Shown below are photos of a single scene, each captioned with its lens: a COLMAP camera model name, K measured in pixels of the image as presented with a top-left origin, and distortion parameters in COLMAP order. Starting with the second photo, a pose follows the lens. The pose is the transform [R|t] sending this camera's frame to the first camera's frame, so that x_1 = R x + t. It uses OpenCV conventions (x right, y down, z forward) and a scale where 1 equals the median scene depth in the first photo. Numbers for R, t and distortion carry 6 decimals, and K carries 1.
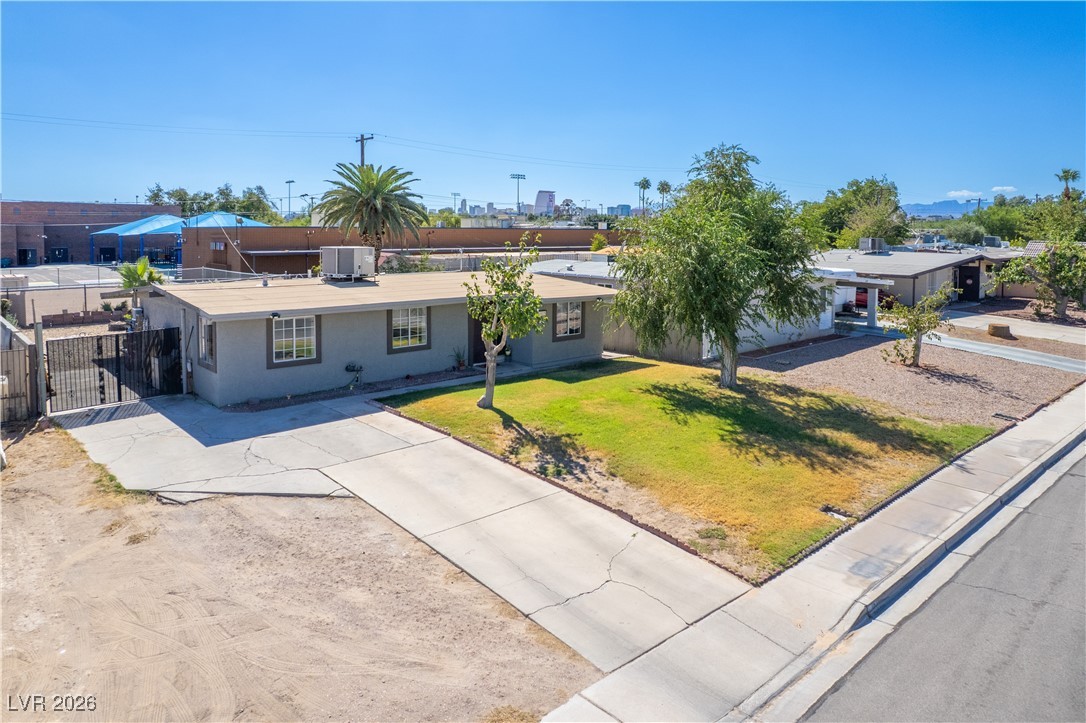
lens RADIAL K [[714.6, 0, 543.0], [0, 714.6, 361.5], [0, 0, 1]] dist [-0.055240, 0.042395]
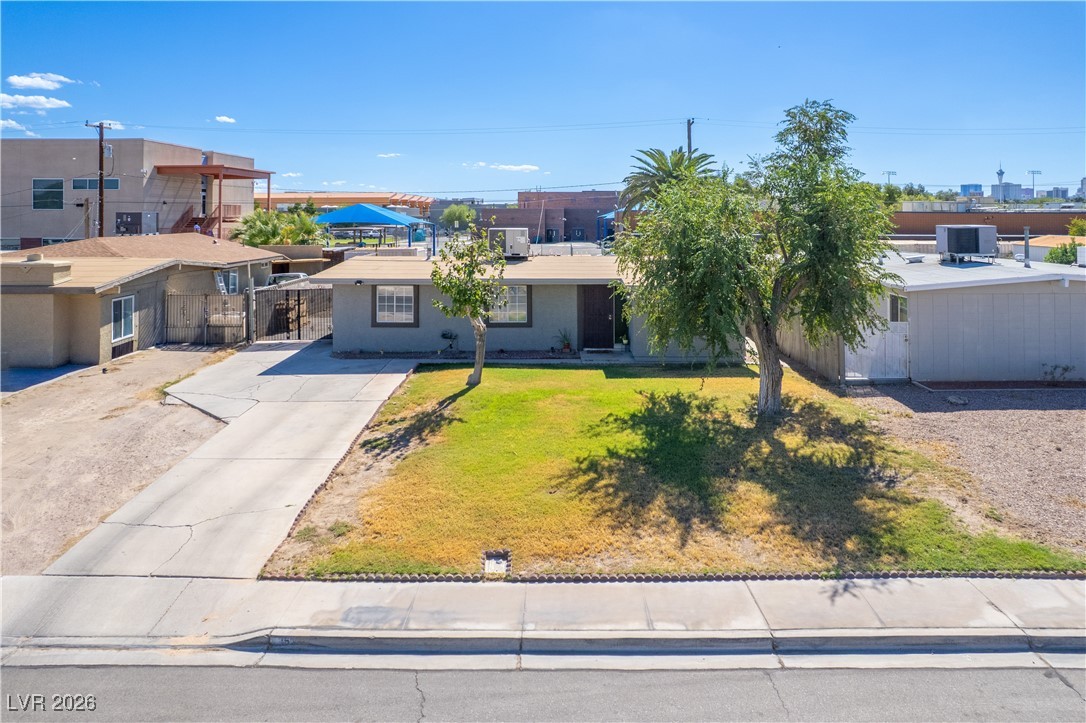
lens RADIAL K [[714.6, 0, 543.0], [0, 714.6, 361.5], [0, 0, 1]] dist [-0.055240, 0.042395]
pose [[0.728215, 0.131385, -0.672637, 0.862906], [-0.118099, 0.990827, 0.065679, -0.060033], [0.675097, 0.031609, 0.737052, 0.396853]]
